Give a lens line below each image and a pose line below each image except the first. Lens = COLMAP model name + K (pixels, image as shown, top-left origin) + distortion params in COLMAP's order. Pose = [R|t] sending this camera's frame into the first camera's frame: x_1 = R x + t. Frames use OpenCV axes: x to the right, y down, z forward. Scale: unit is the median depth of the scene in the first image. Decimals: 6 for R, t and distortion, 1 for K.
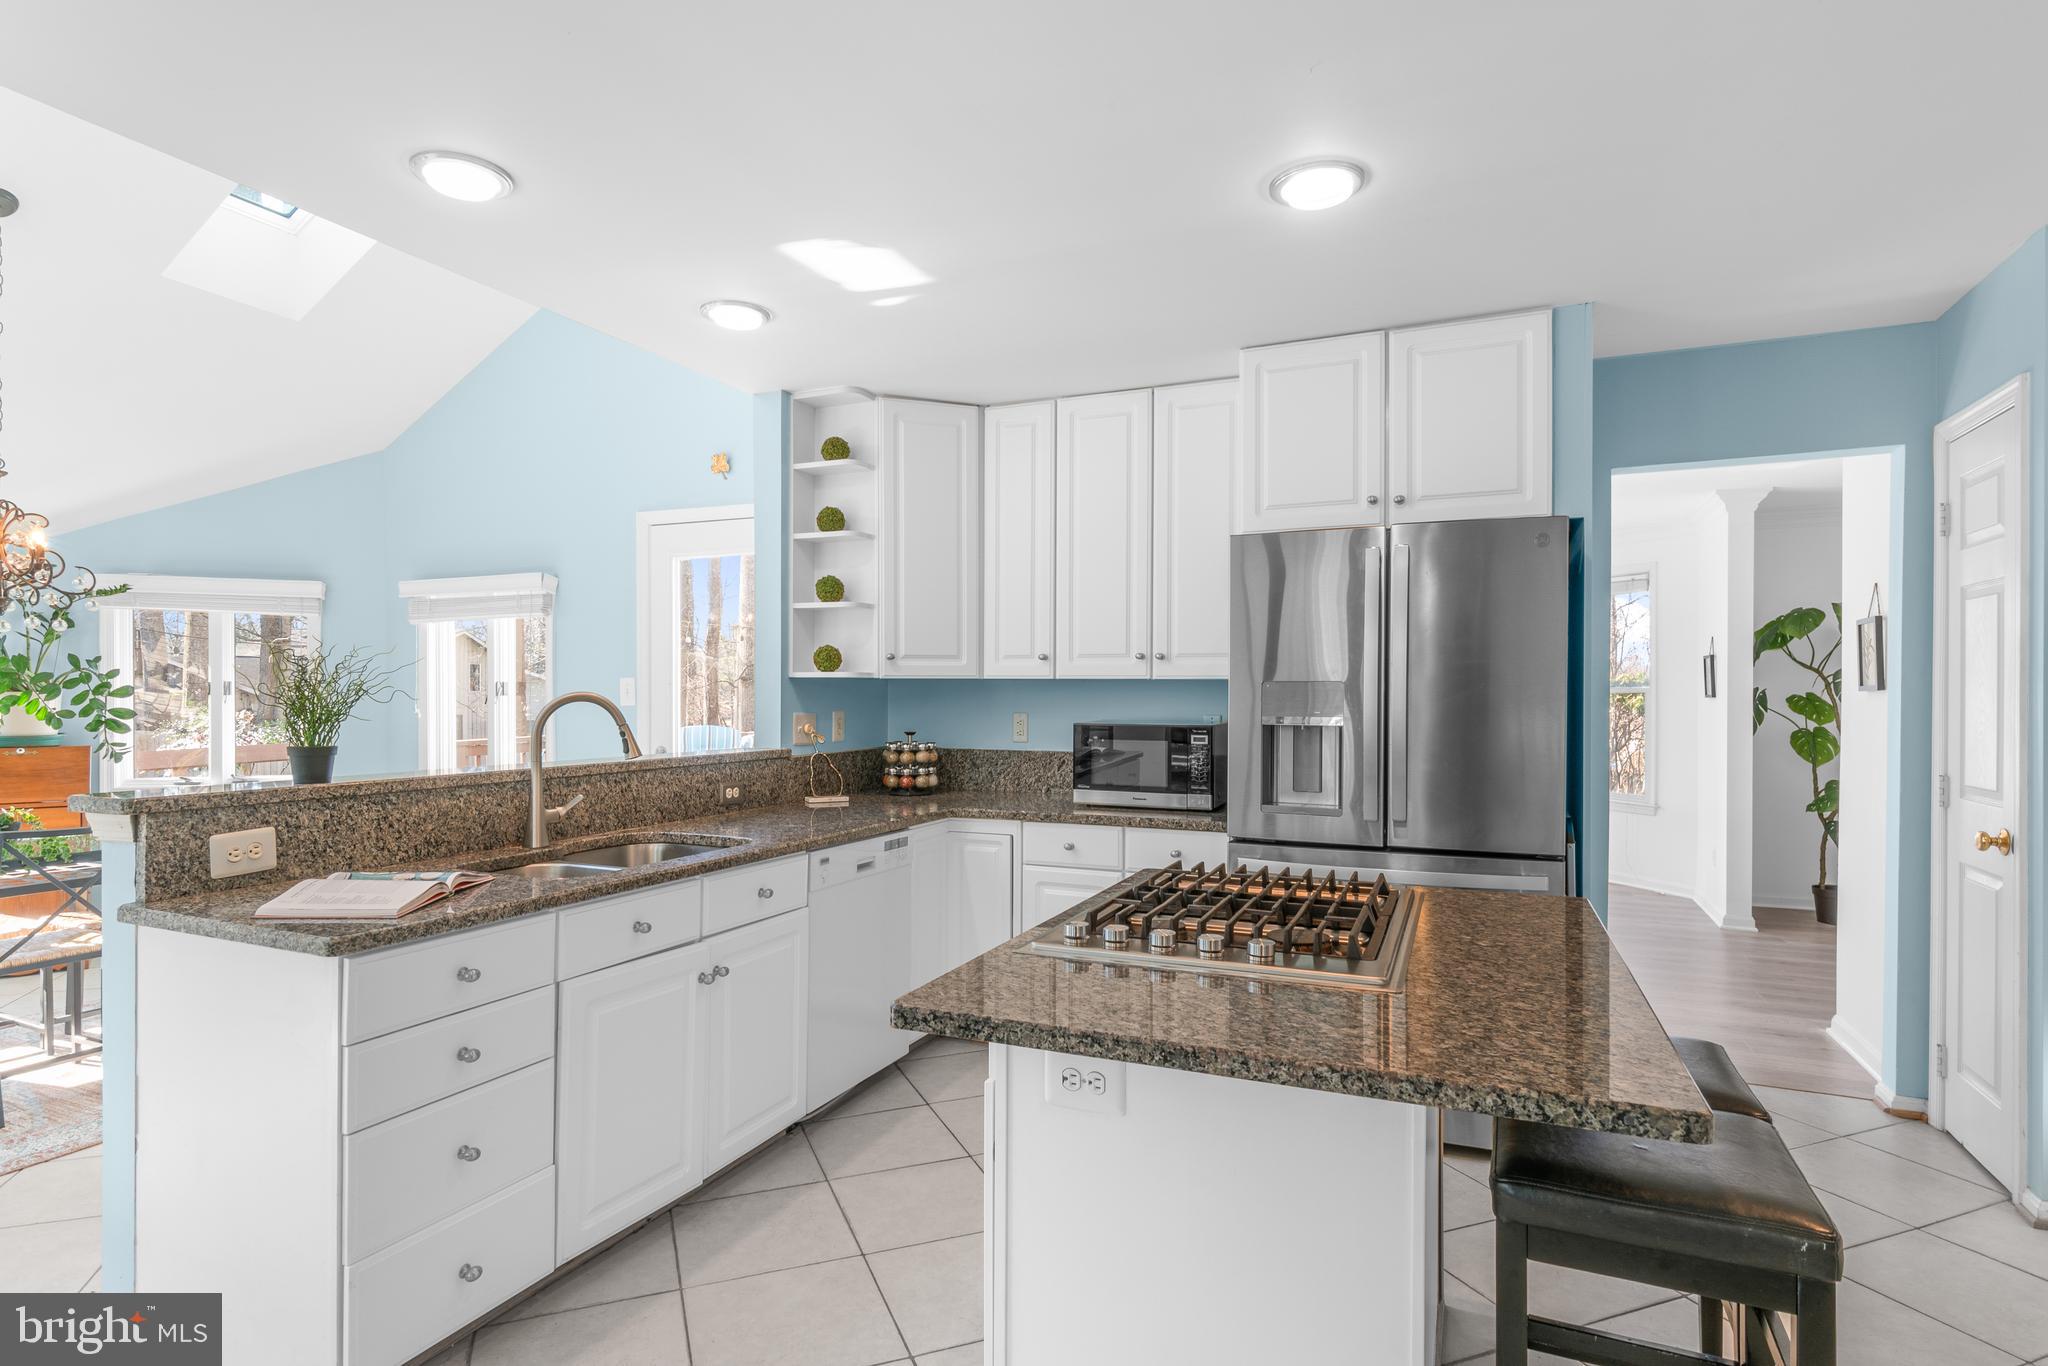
lens RADIAL K [[1032.7, 0, 1006.5], [0, 1032.7, 688.0], [0, 0, 1]] dist [-0.010885, -0.001238]
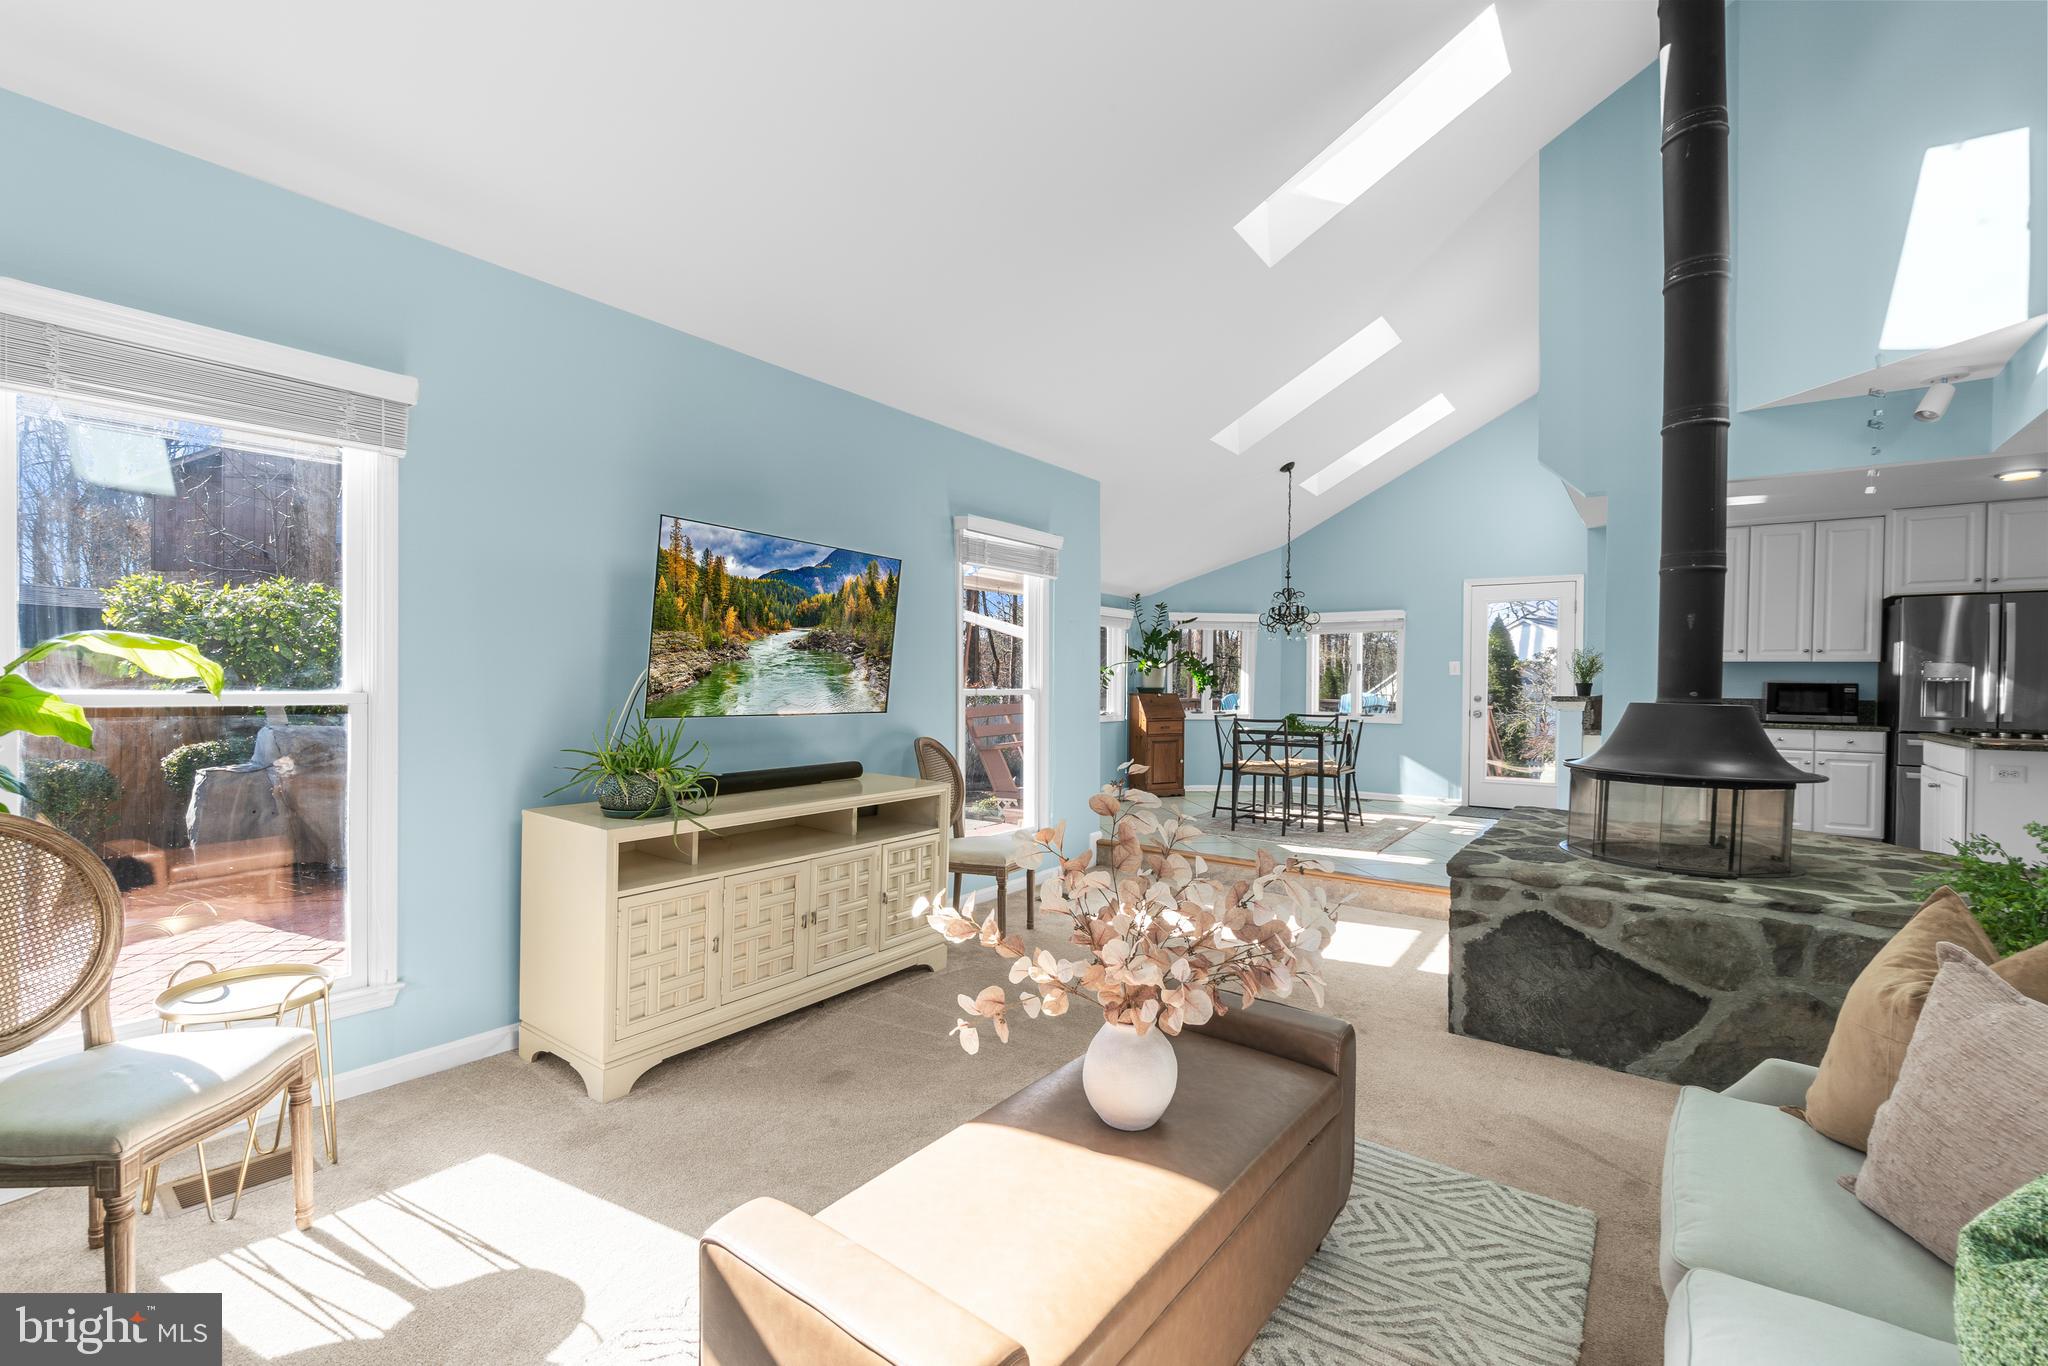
lens RADIAL K [[896.3, 0, 1012.4], [0, 896.3, 692.9], [0, 0, 1]] dist [0.000030, -0.000265]
pose [[0.977821, 0.011947, -0.209101, -1.100634], [-0.007530, 0.999732, 0.021908, 0.028210], [0.209306, -0.019848, 0.977649, -1.147744]]
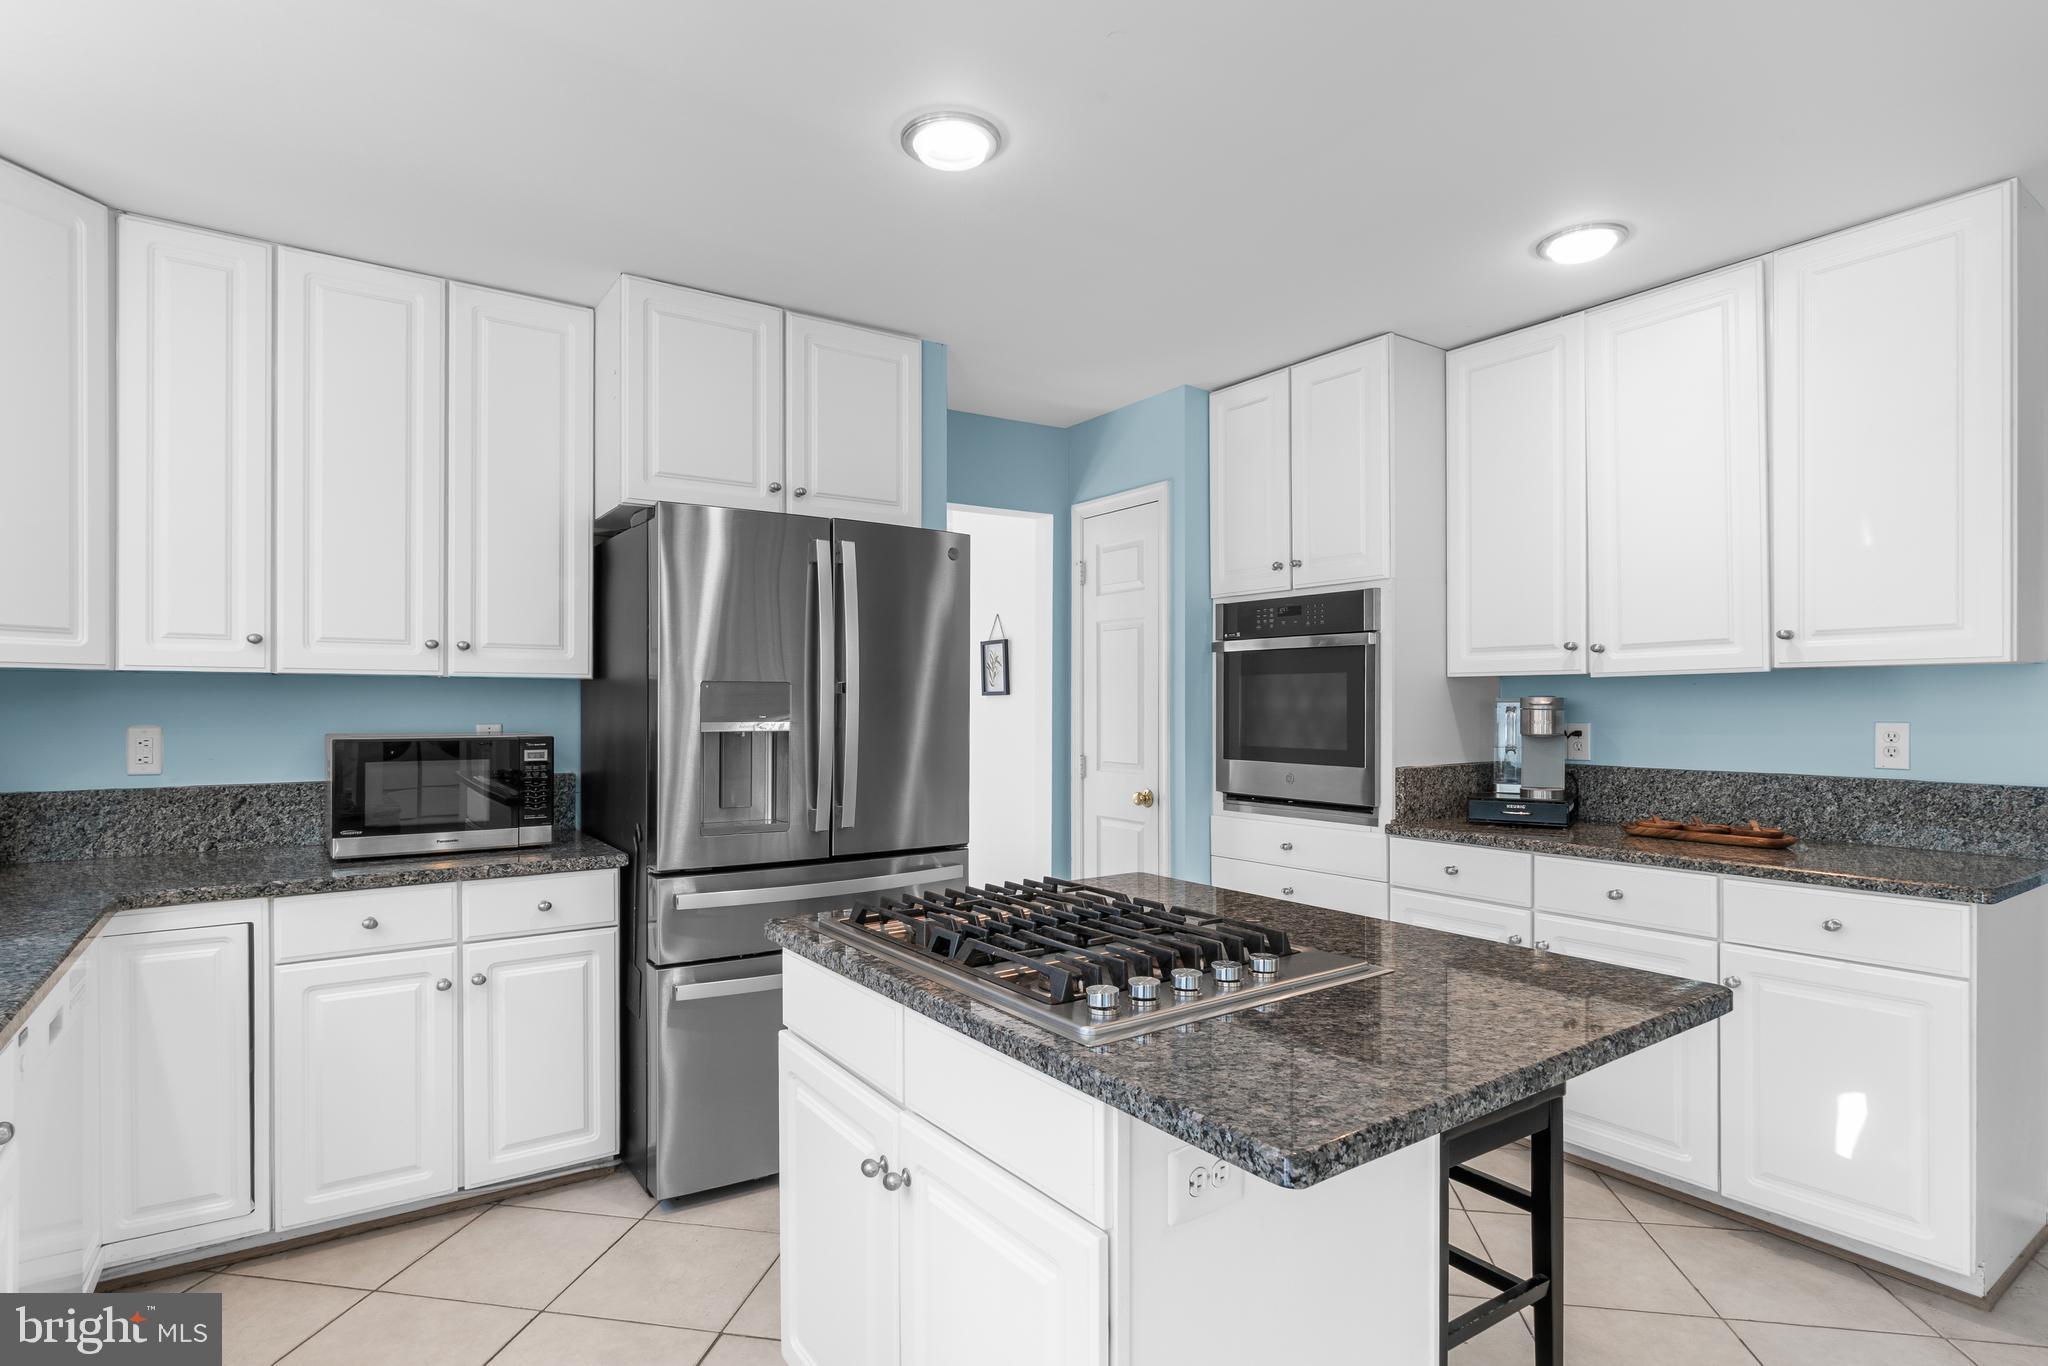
lens RADIAL K [[1032.7, 0, 970.9], [0, 1032.7, 699.9], [0, 0, 1]] dist [-0.010885, -0.001238]
pose [[0.531704, 0.000030, 0.846930, -0.293456], [-0.004798, 0.999984, 0.002977, 0.004399], [-0.846917, -0.005646, 0.531696, 0.308987]]
